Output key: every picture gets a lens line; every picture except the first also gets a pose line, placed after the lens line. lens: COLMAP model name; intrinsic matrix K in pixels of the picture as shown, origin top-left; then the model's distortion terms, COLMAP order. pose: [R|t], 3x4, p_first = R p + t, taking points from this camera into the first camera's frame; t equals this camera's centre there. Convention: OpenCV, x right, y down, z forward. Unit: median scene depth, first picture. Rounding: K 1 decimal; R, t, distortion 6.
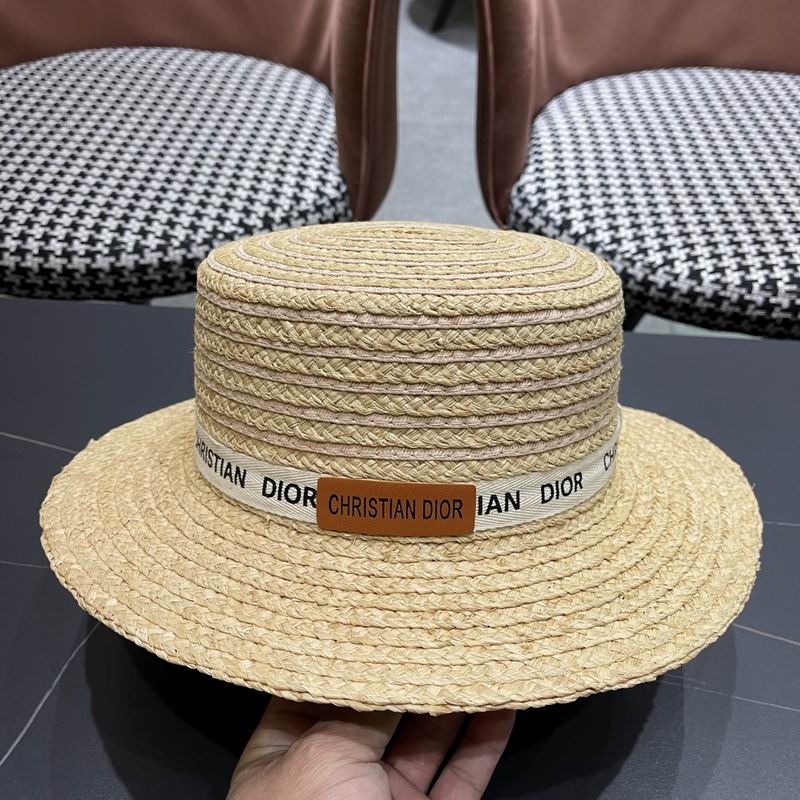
lens RADIAL K [[851.2, 0, 398.6], [0, 851.2, 407.7], [0, 0, 1]] dist [0.019303, 0.000000]
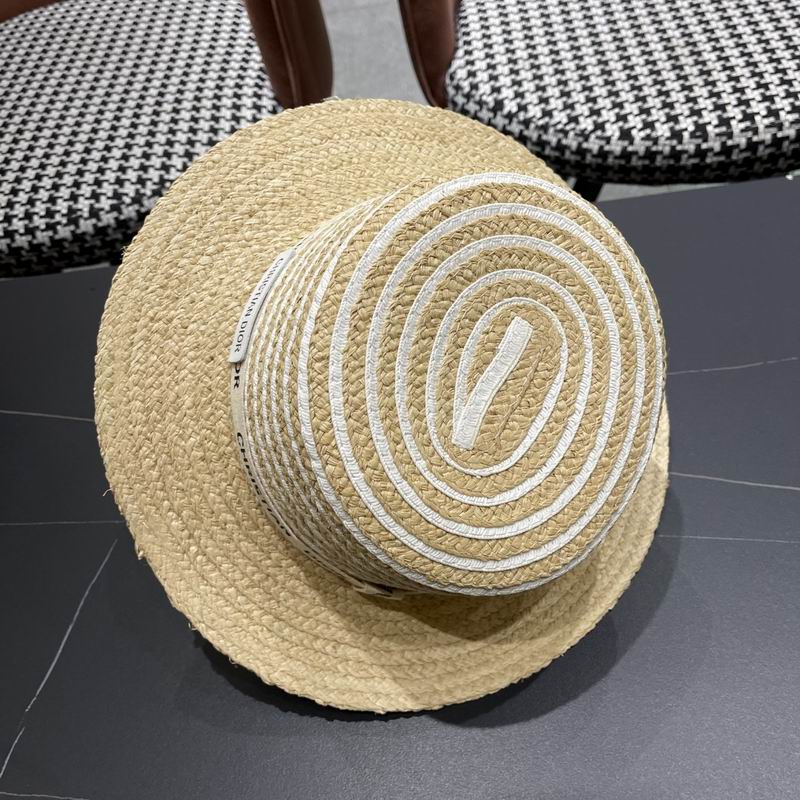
lens RADIAL K [[851.2, 0, 405.1], [0, 851.2, 413.0], [0, 0, 1]] dist [0.019303, 0.000000]
pose [[0.982321, -0.171832, -0.074292, 0.104727], [0.180559, 0.974448, 0.133600, -0.016111], [0.049437, -0.144652, 0.988247, -0.057356]]
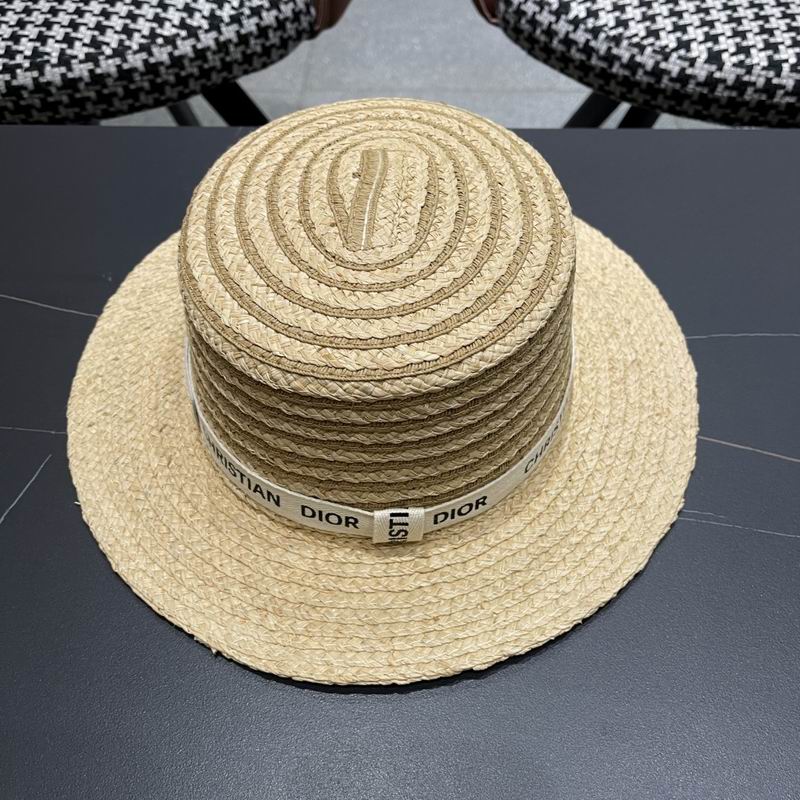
lens RADIAL K [[851.2, 0, 402.2], [0, 851.2, 402.3], [0, 0, 1]] dist [0.019303, 0.000000]
pose [[0.998814, -0.047419, -0.011019, 0.026588], [0.048577, 0.985679, 0.161486, 0.029699], [0.003204, -0.161830, 0.986813, 0.092478]]
